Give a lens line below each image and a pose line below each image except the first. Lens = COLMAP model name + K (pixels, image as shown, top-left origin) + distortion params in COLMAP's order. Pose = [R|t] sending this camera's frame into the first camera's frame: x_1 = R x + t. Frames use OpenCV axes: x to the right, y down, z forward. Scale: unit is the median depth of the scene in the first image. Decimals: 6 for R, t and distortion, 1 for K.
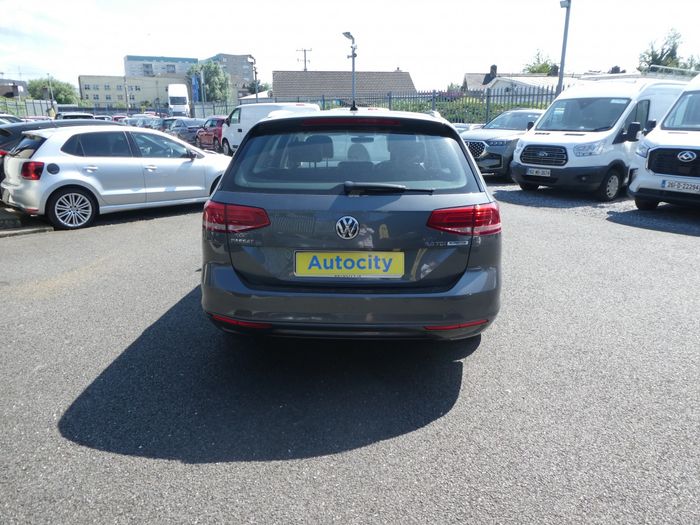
lens RADIAL K [[499.6, 0, 348.1], [0, 499.6, 263.1], [0, 0, 1]] dist [-0.000250, -0.013492]
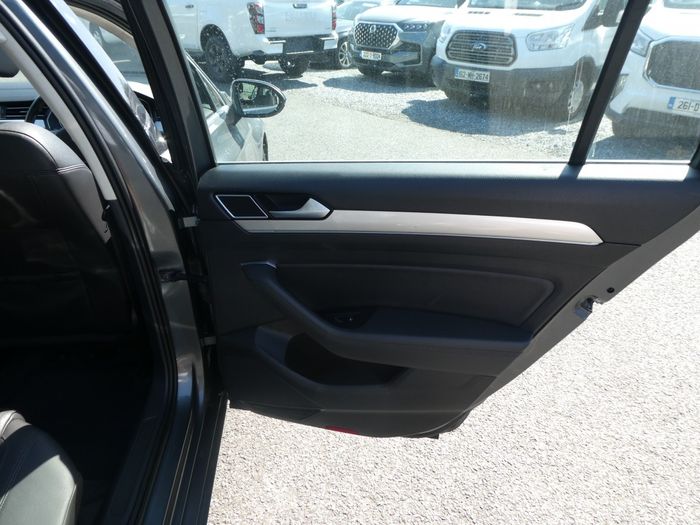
lens RADIAL K [[499.6, 0, 344.3], [0, 499.6, 261.6], [0, 0, 1]] dist [-0.000250, -0.013492]
pose [[0.990350, -0.051906, 0.128498, 0.117091], [0.024096, 0.977580, 0.209179, -0.084149], [-0.136475, -0.204064, 0.969398, 0.335401]]
